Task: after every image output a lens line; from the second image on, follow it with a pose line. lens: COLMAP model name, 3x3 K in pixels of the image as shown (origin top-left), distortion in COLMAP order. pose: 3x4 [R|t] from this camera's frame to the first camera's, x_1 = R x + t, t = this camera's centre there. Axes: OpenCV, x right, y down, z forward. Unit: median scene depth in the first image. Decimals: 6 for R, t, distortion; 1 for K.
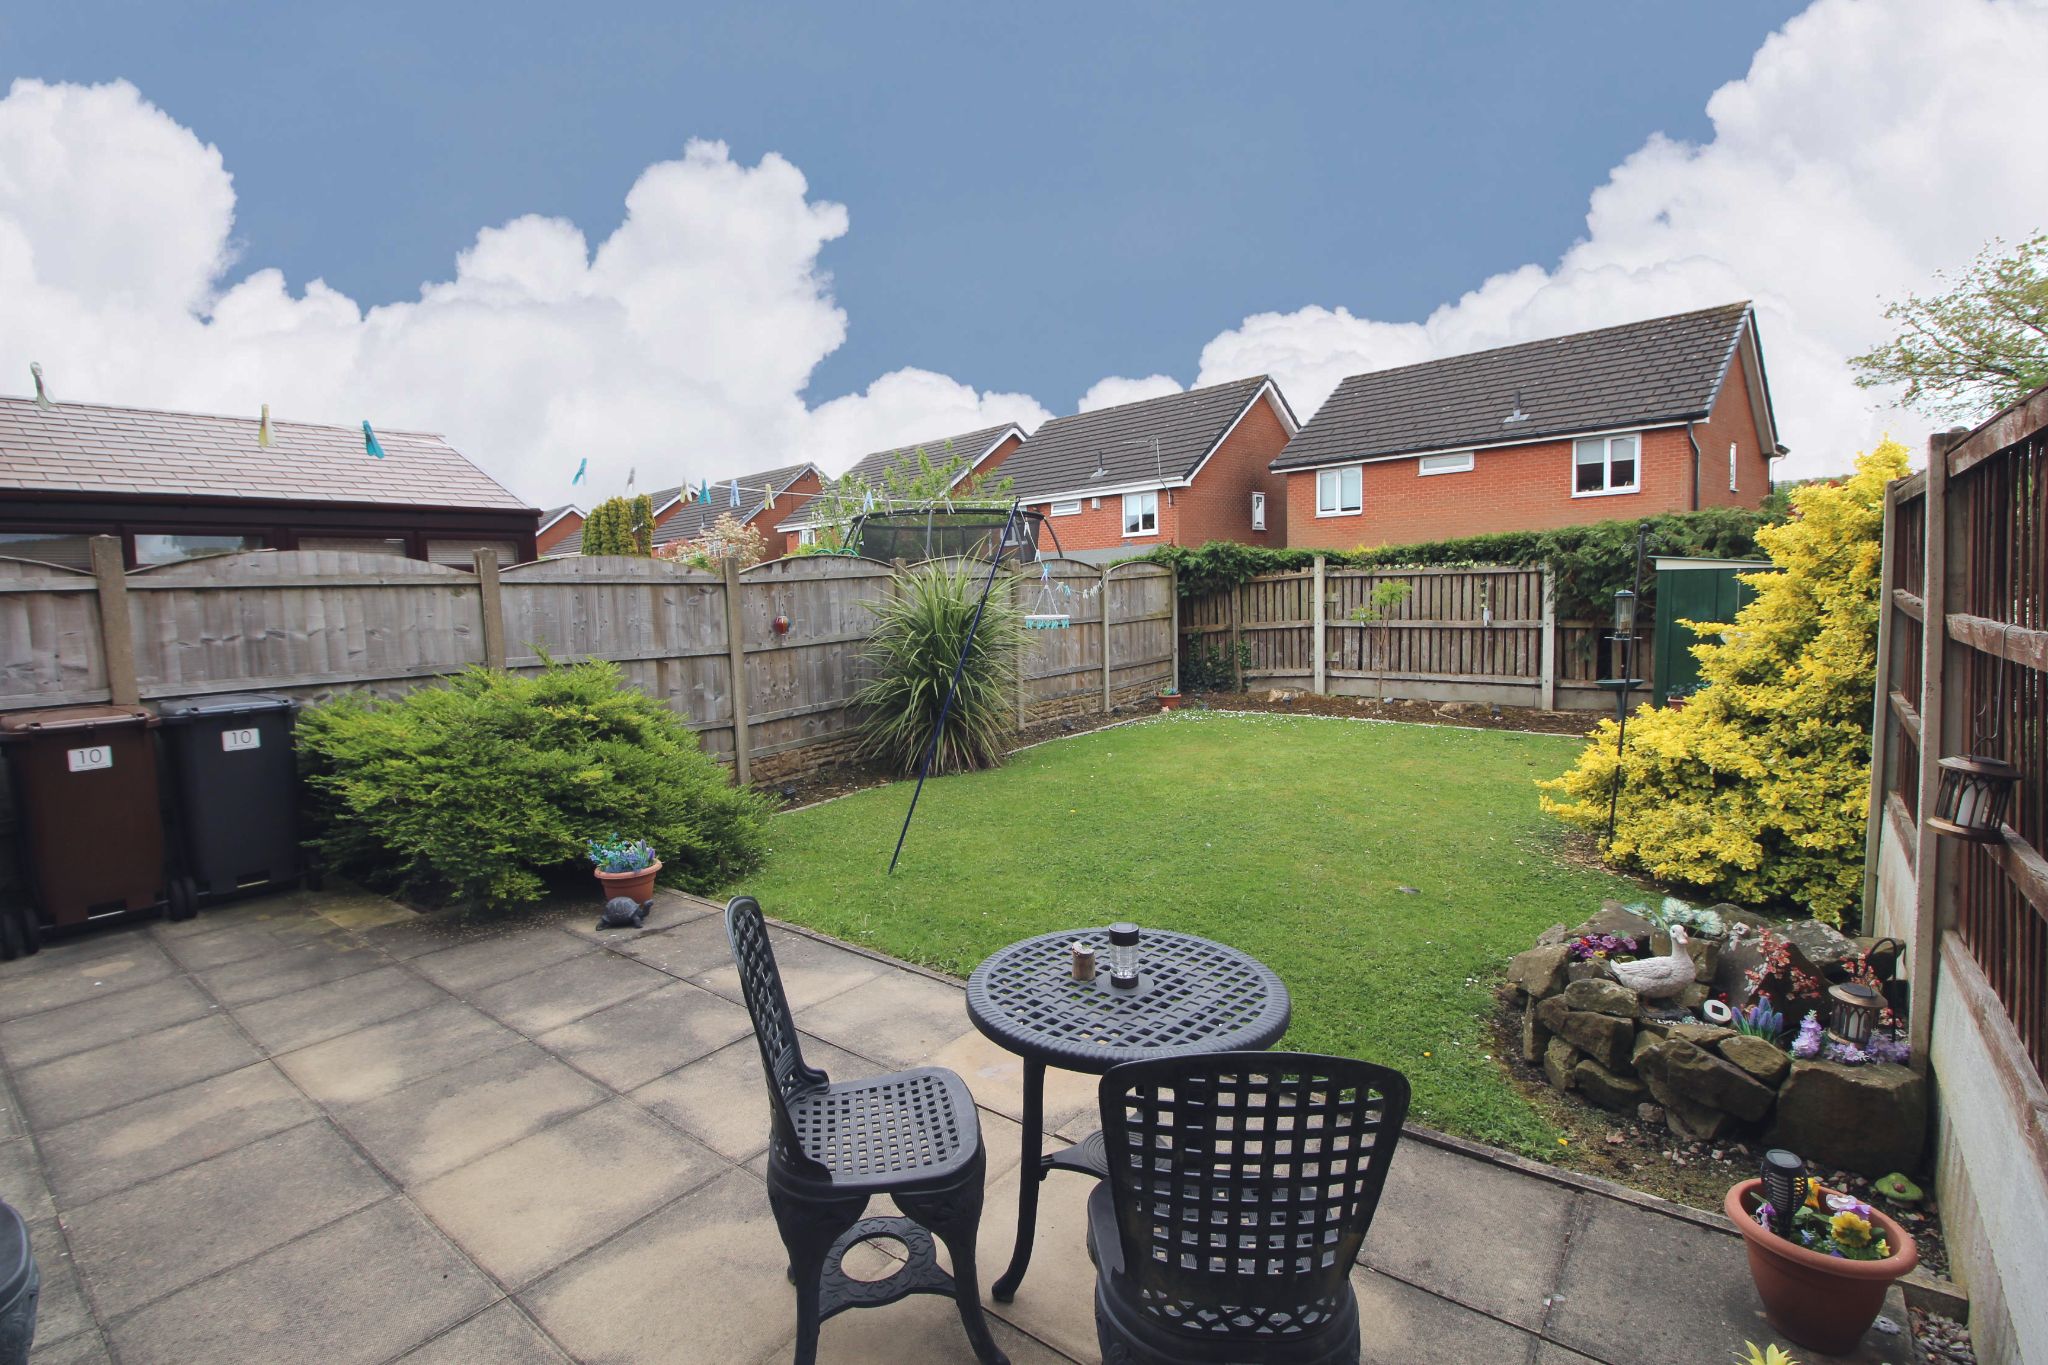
lens RADIAL K [[943.2, 0, 1011.4], [0, 943.2, 664.8], [0, 0, 1]] dist [0.000480, -0.013036]
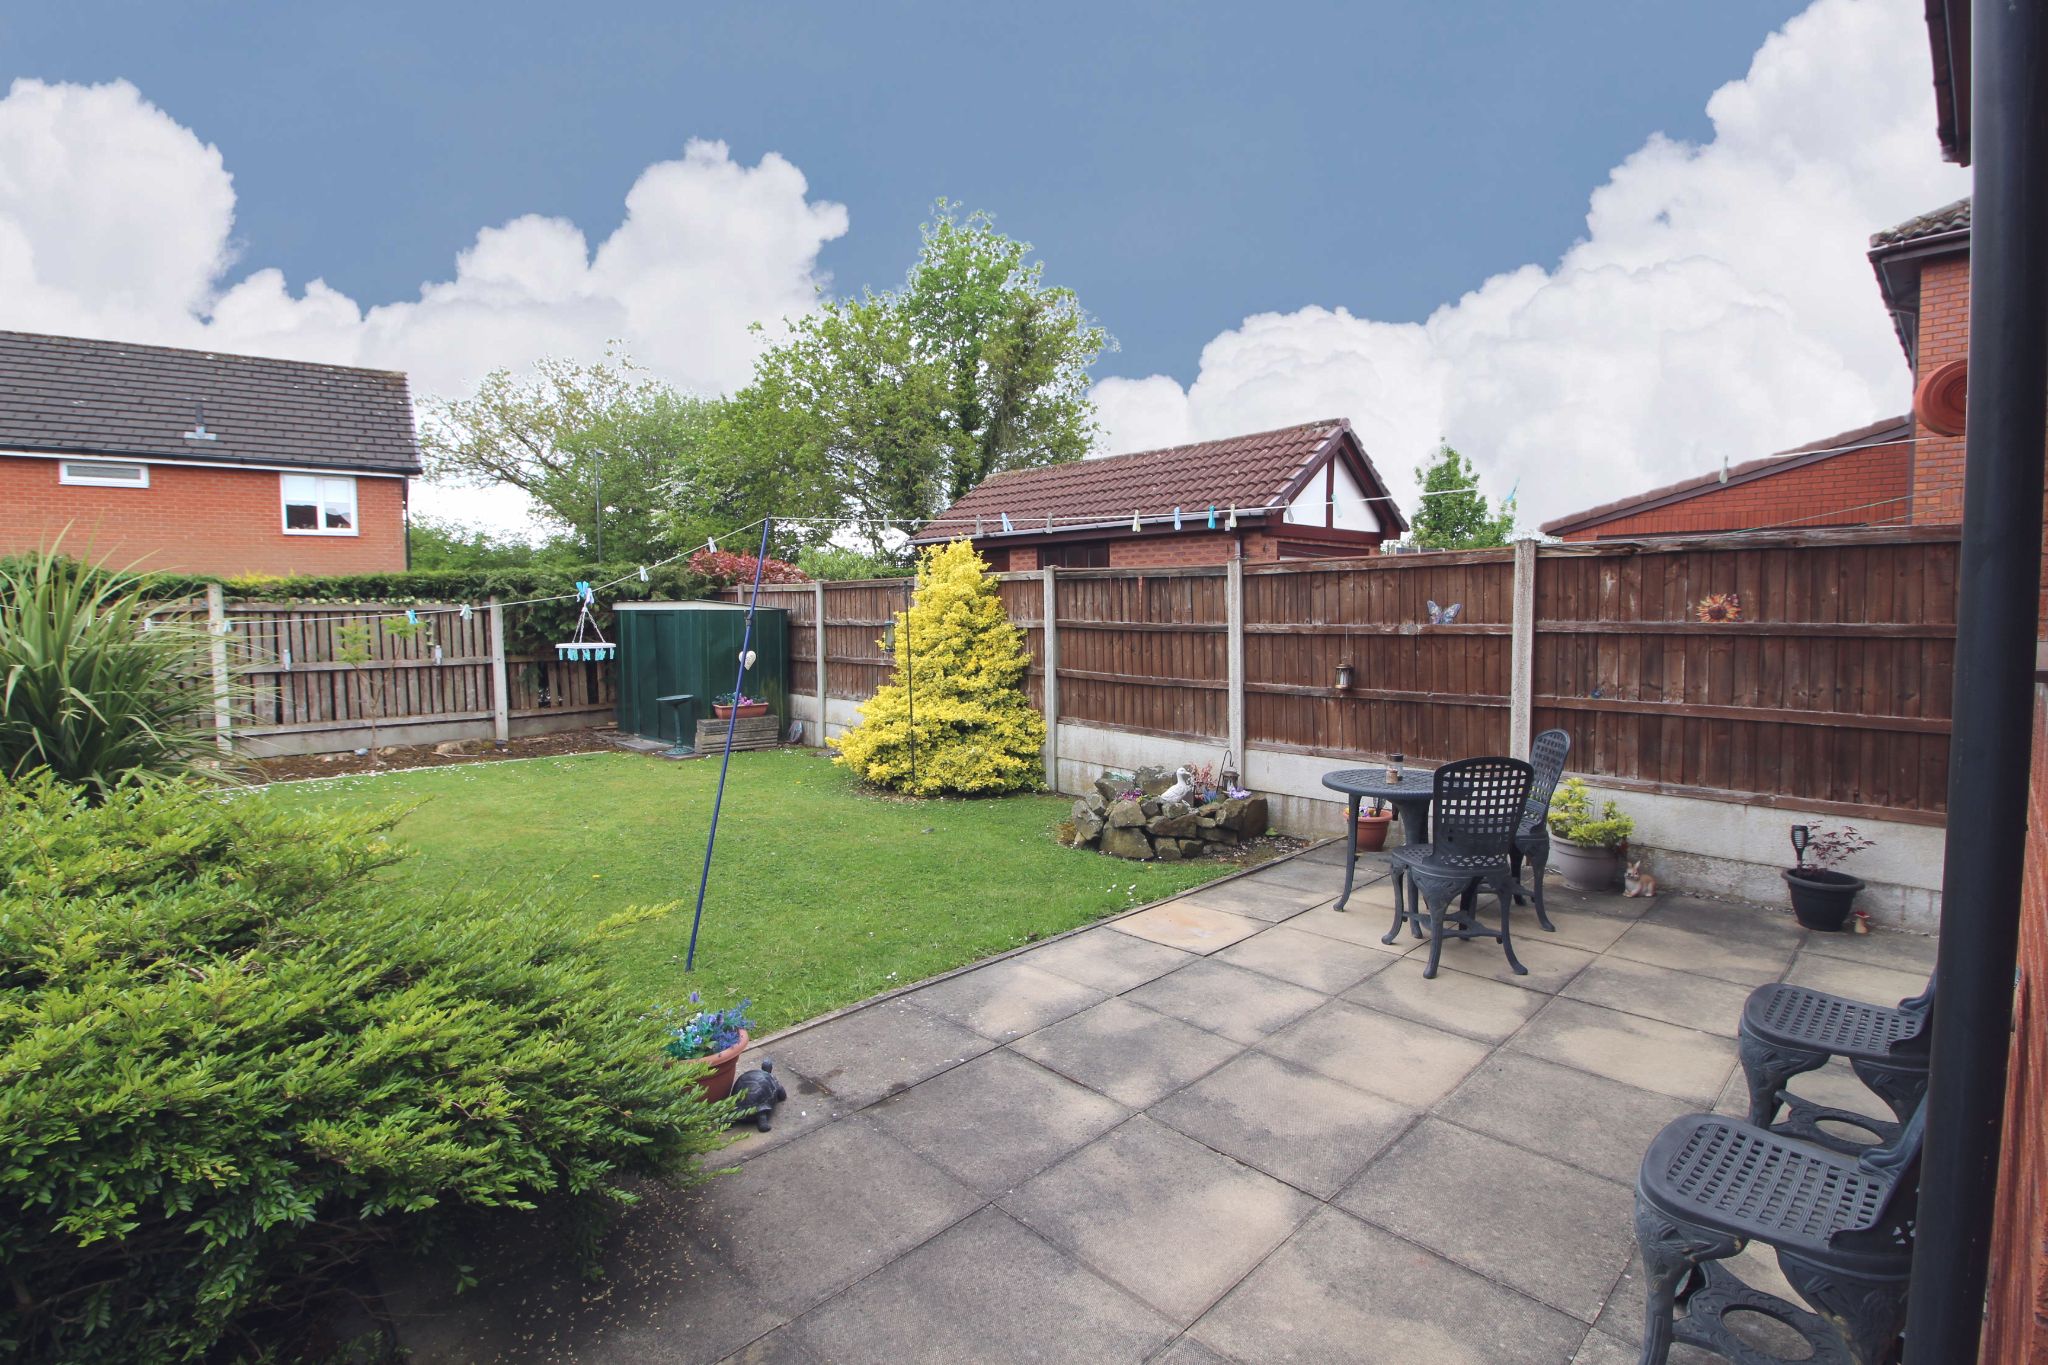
lens RADIAL K [[943.2, 0, 1011.4], [0, 943.2, 664.8], [0, 0, 1]] dist [0.000480, -0.013036]
pose [[0.135664, -0.033114, 0.990201, -0.387282], [0.084984, 0.996147, 0.021670, -0.010673], [-0.987103, 0.081211, 0.137955, 0.273276]]
